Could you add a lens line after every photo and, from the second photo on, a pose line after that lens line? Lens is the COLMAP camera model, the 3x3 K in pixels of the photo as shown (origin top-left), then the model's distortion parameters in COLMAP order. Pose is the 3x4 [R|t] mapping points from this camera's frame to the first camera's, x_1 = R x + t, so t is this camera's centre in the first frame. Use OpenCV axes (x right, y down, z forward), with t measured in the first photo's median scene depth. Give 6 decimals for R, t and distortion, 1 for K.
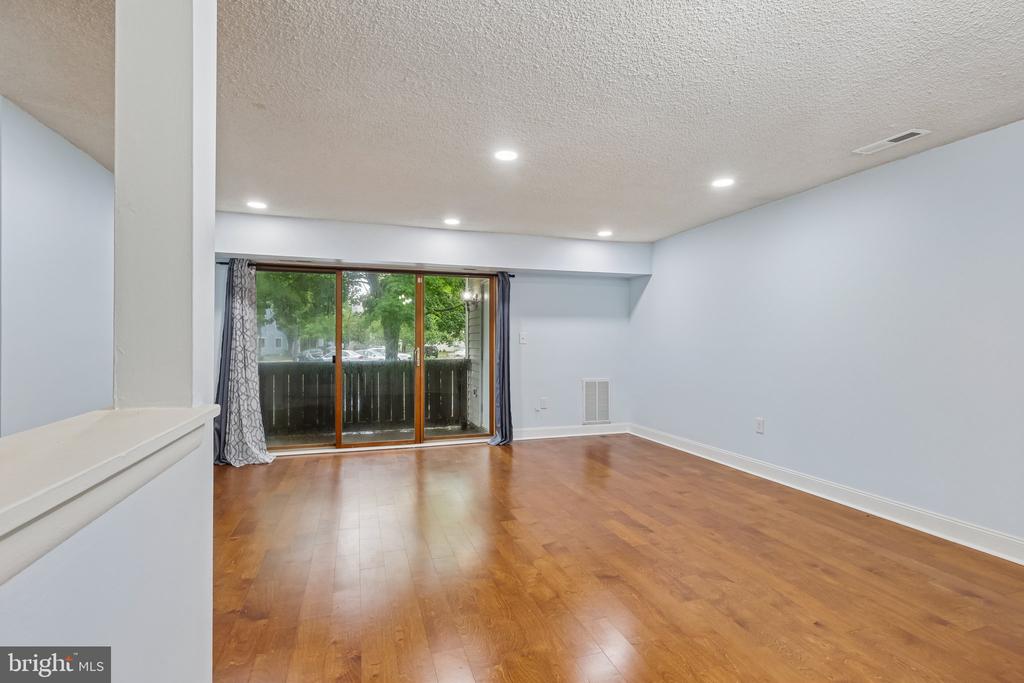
lens RADIAL K [[474.9, 0, 511.1], [0, 474.9, 340.0], [0, 0, 1]] dist [-0.000771, 0.001071]
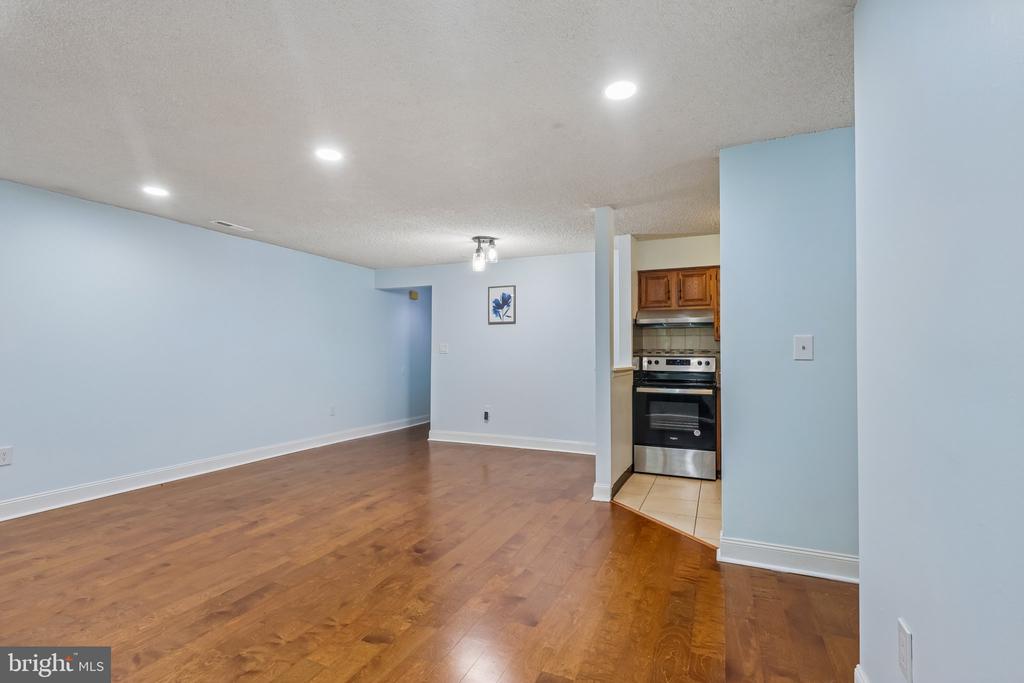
lens RADIAL K [[474.9, 0, 513.7], [0, 474.9, 341.5], [0, 0, 1]] dist [-0.000771, 0.001071]
pose [[-0.739865, 0.009868, 0.672683, -0.492602], [-0.004880, 0.999787, -0.020035, -0.000374], [-0.672738, -0.018106, -0.739660, 0.778276]]
